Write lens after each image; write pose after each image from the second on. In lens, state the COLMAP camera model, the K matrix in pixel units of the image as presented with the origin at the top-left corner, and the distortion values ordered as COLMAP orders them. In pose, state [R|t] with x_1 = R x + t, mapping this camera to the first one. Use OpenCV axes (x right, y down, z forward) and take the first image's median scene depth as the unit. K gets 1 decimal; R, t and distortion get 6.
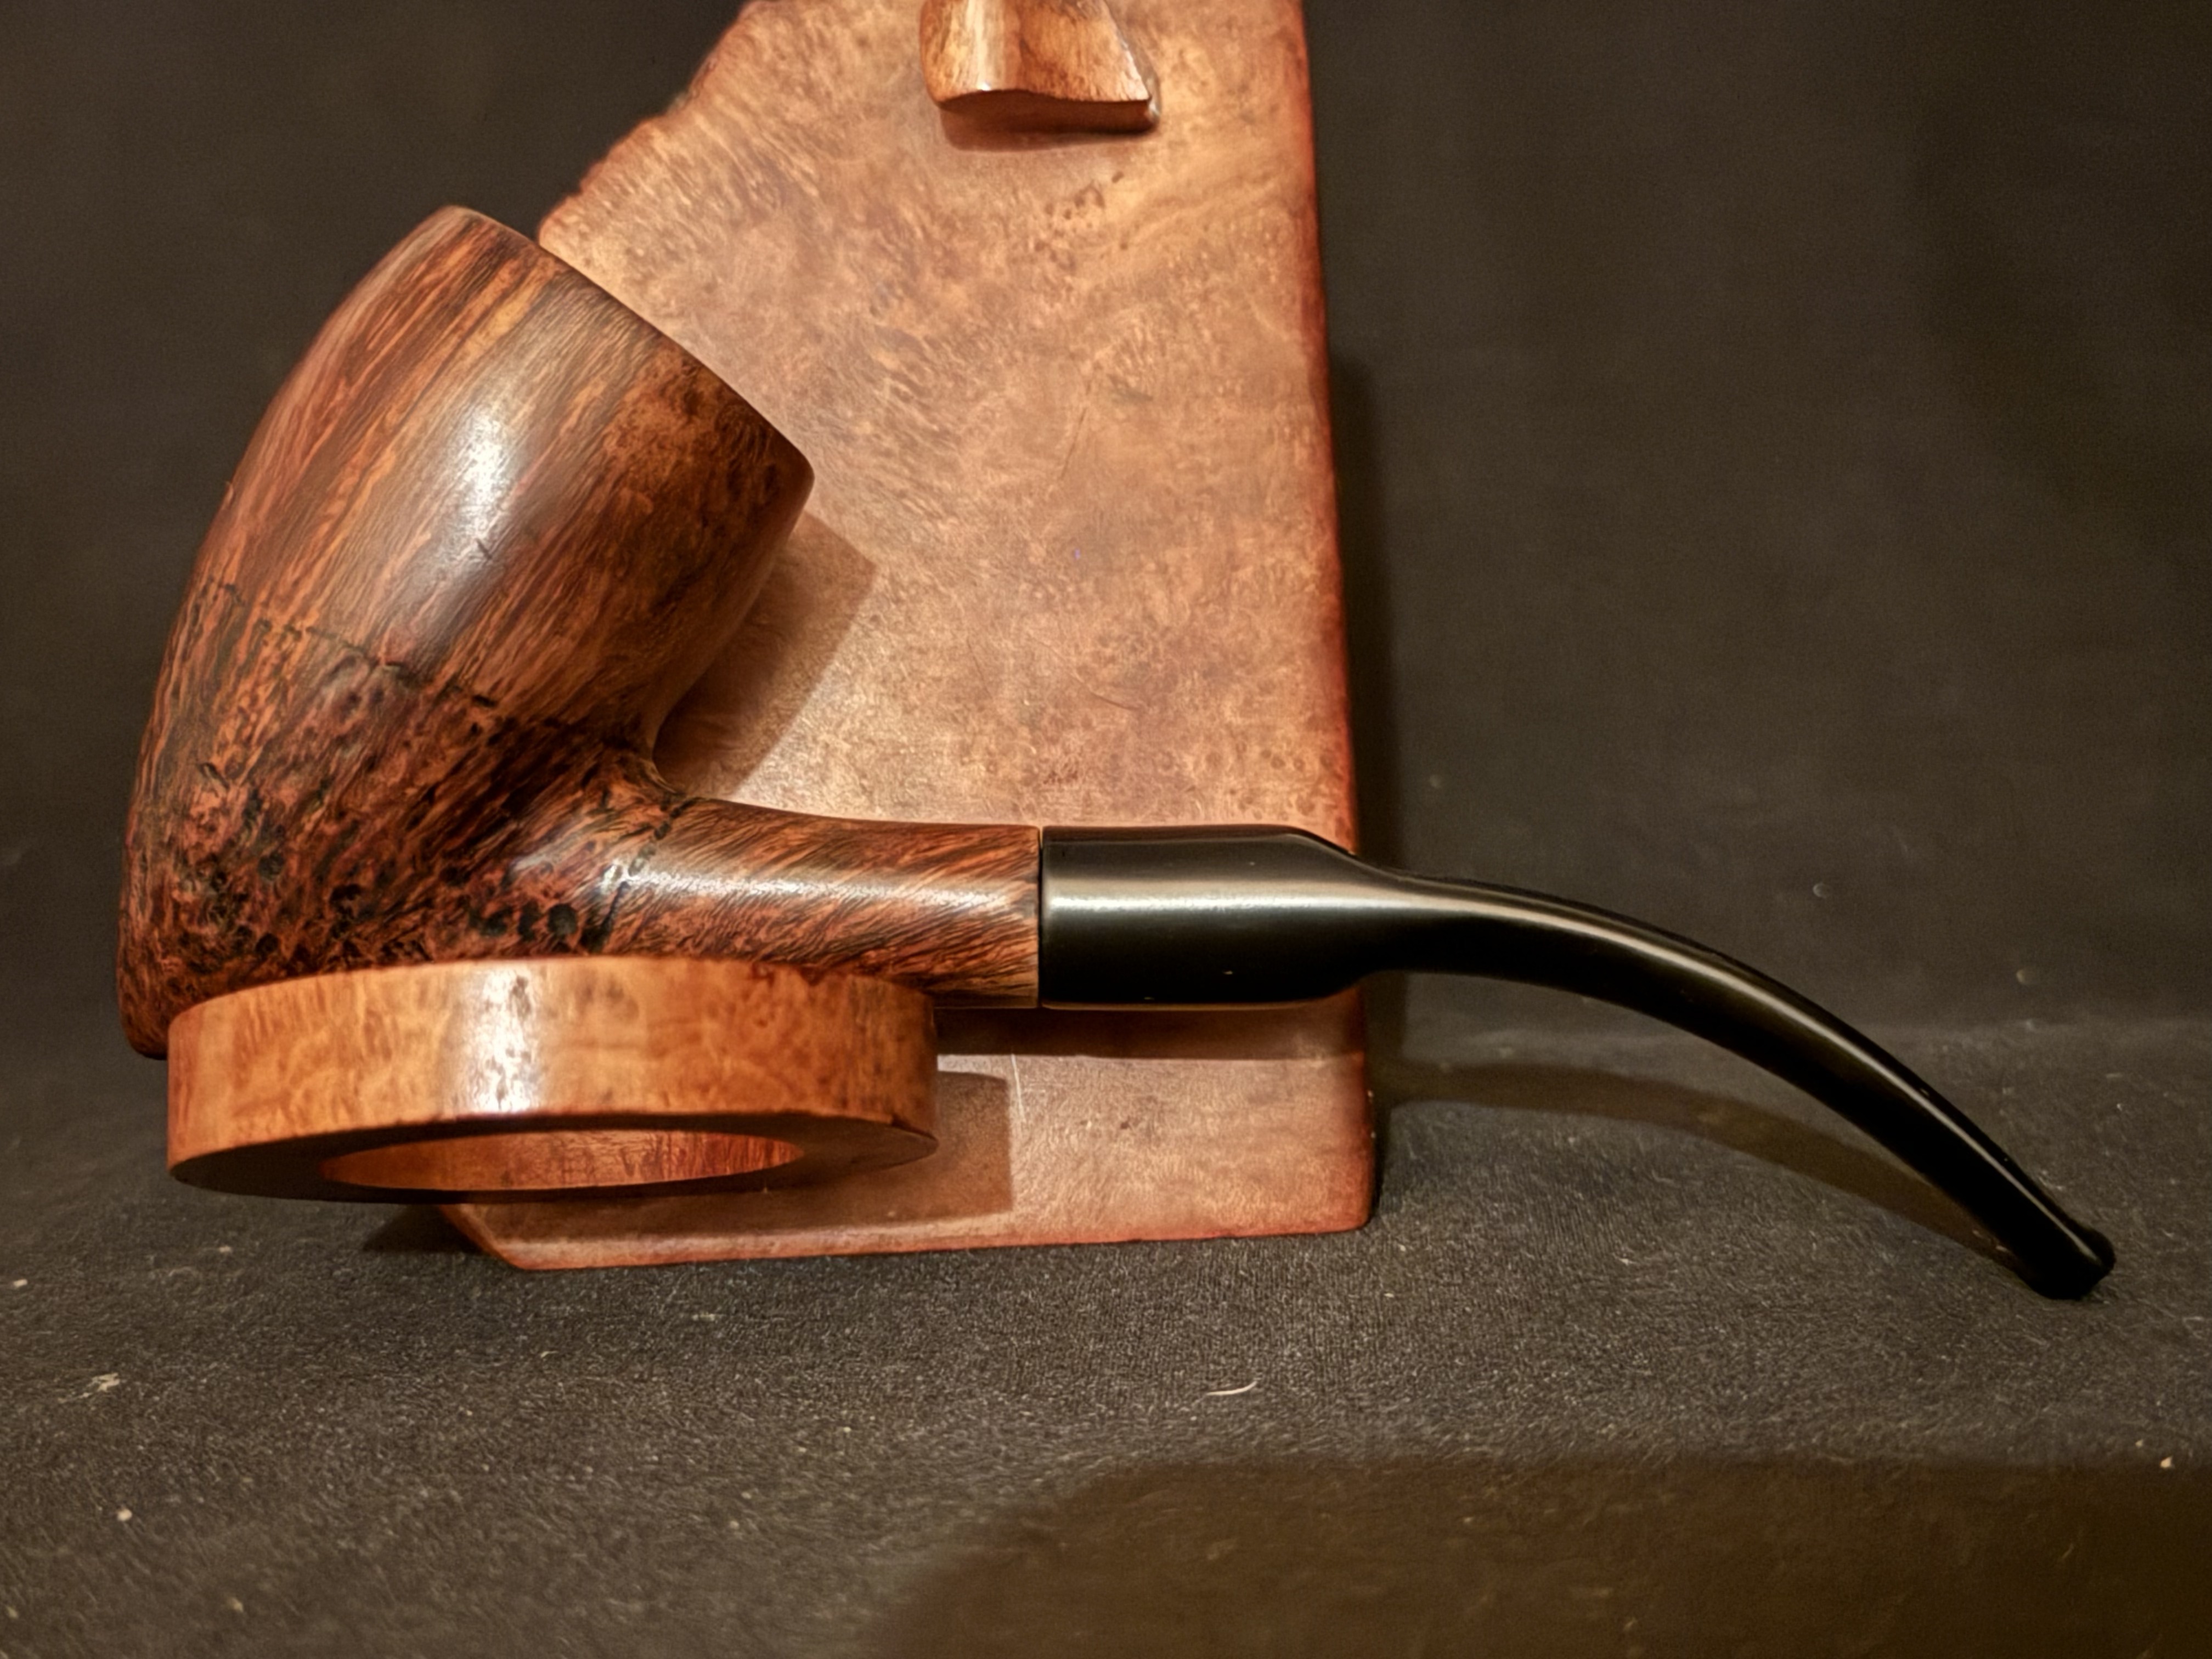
lens RADIAL K [[3246.0, 0, 1100.6], [0, 3246.0, 765.2], [0, 0, 1]] dist [0.210932, -0.004150]
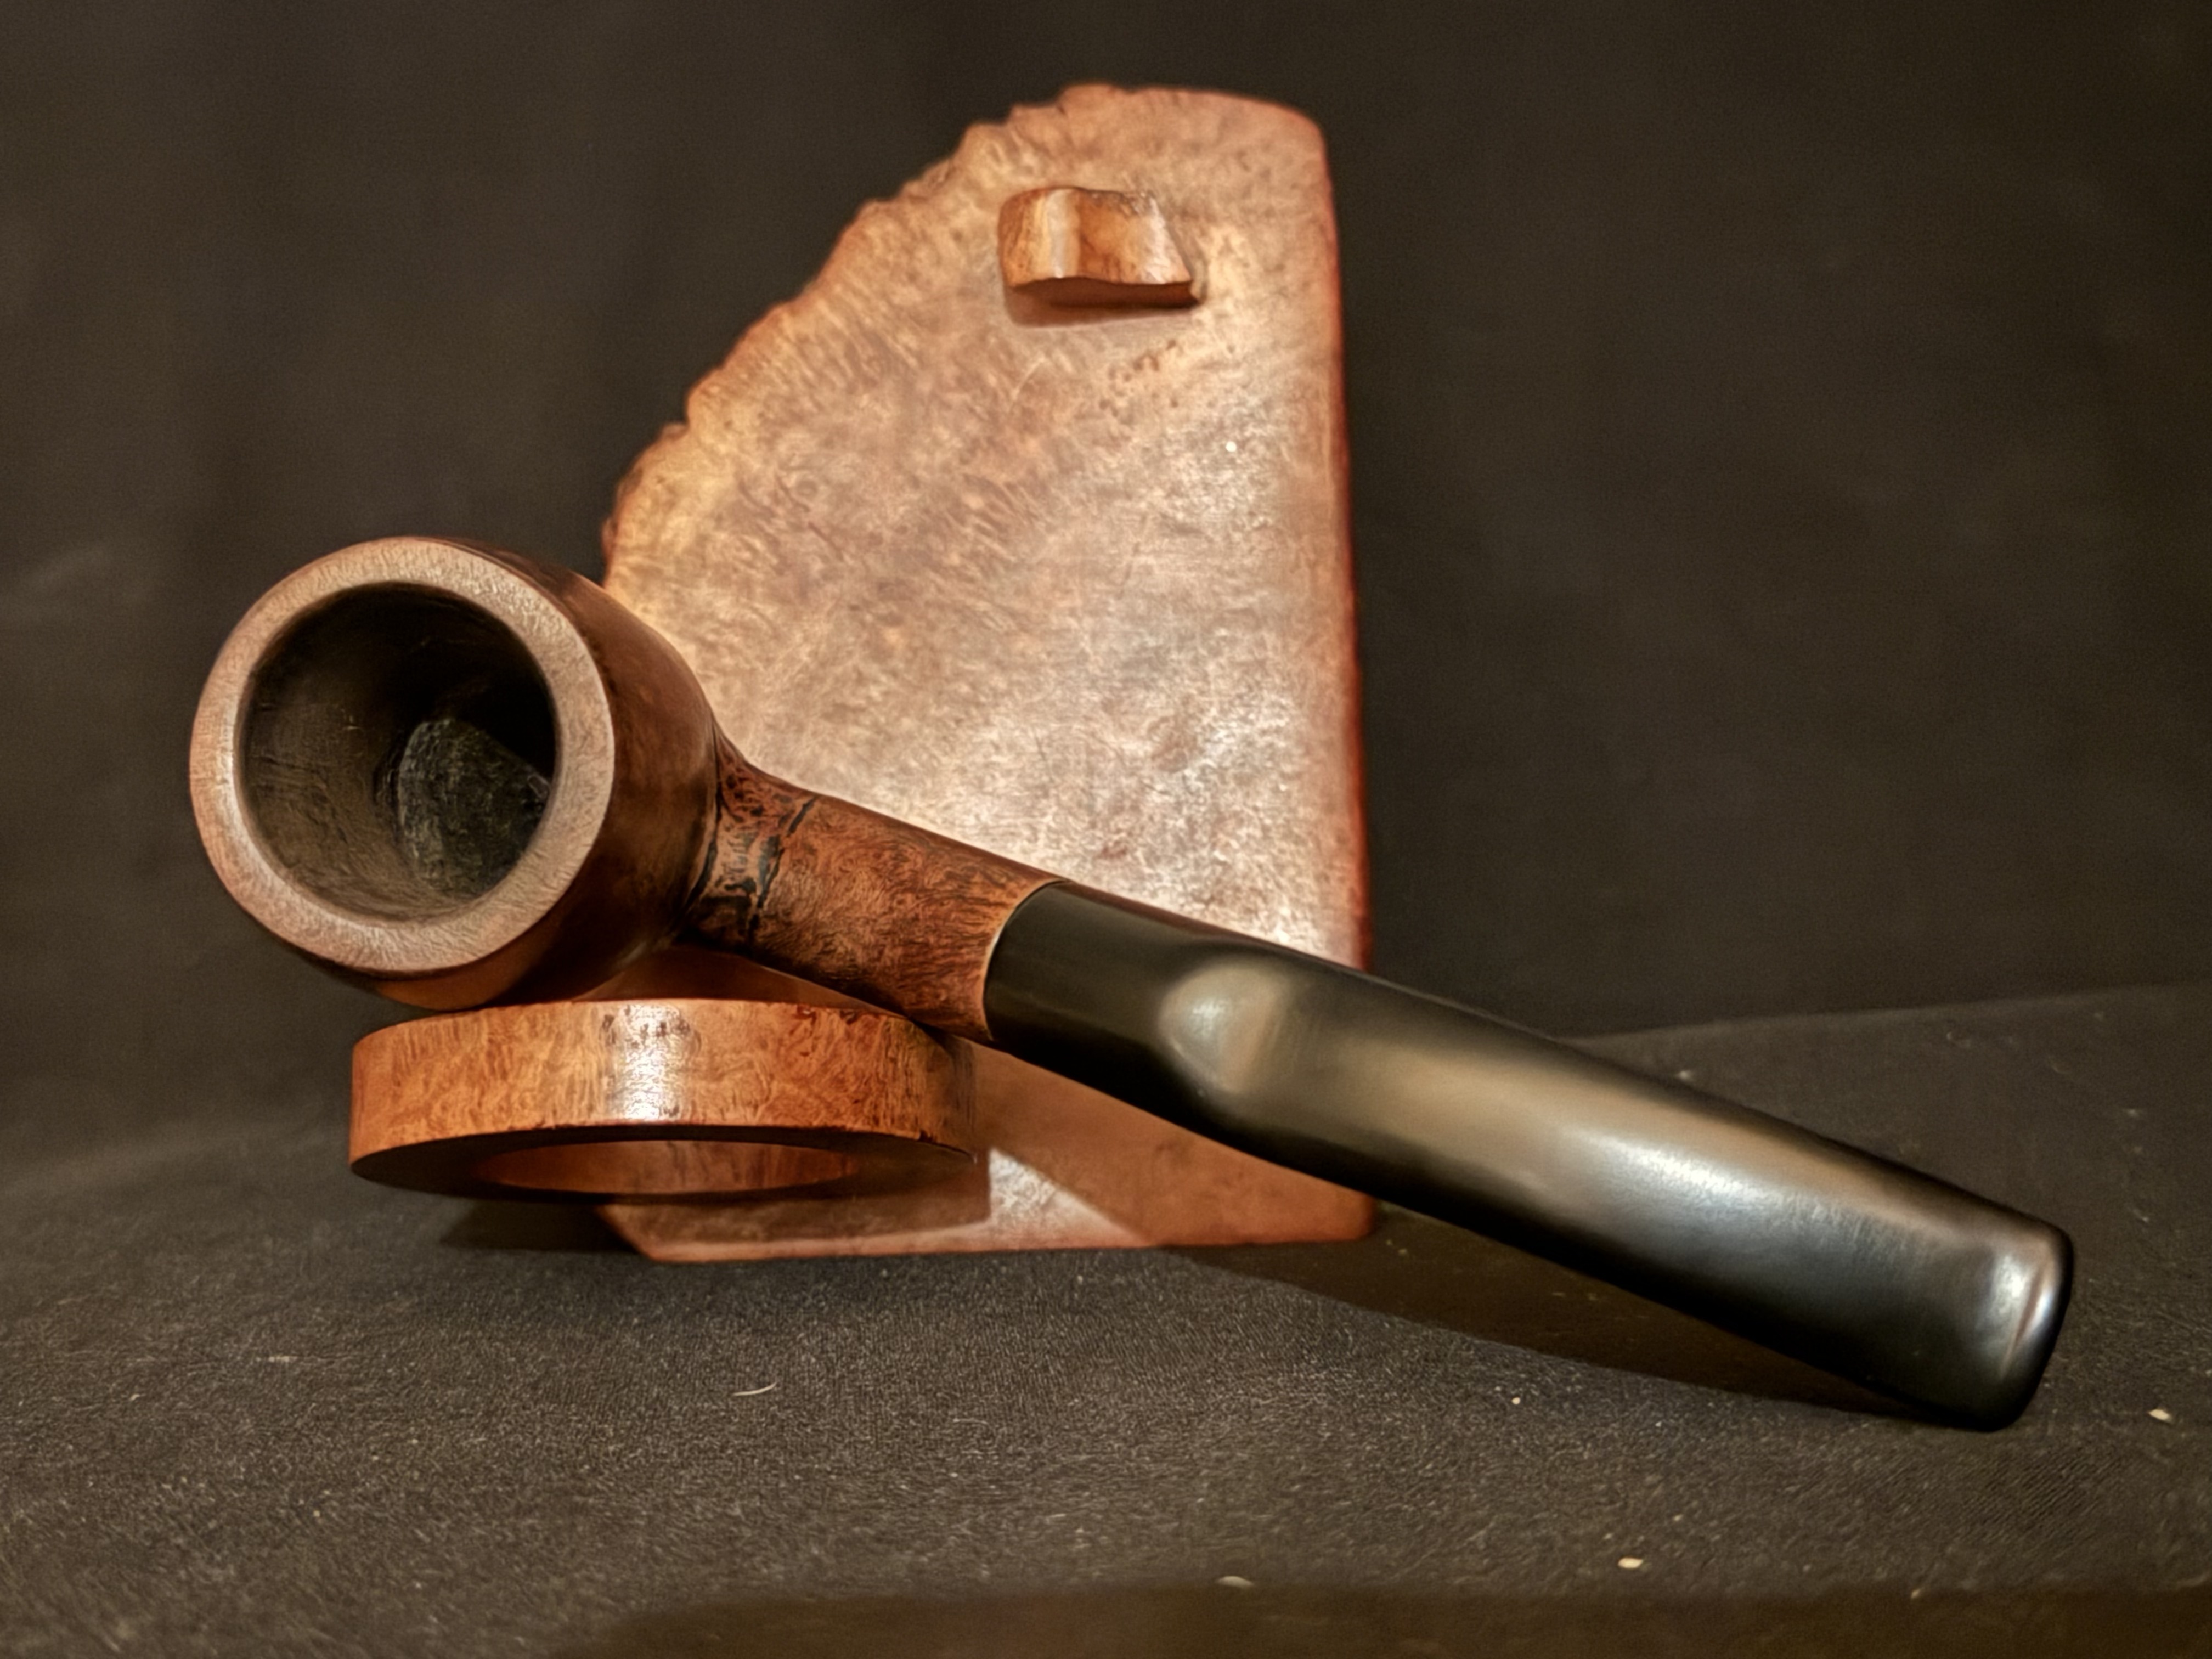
lens RADIAL K [[3091.9, 0, 1107.9], [0, 3091.9, 798.1], [0, 0, 1]] dist [0.189882, 0.008564]
pose [[0.994132, -0.000242, -0.108174, 0.105865], [-0.001183, 0.999913, -0.013114, -0.001545], [0.108168, 0.013165, 0.994045, -0.117453]]
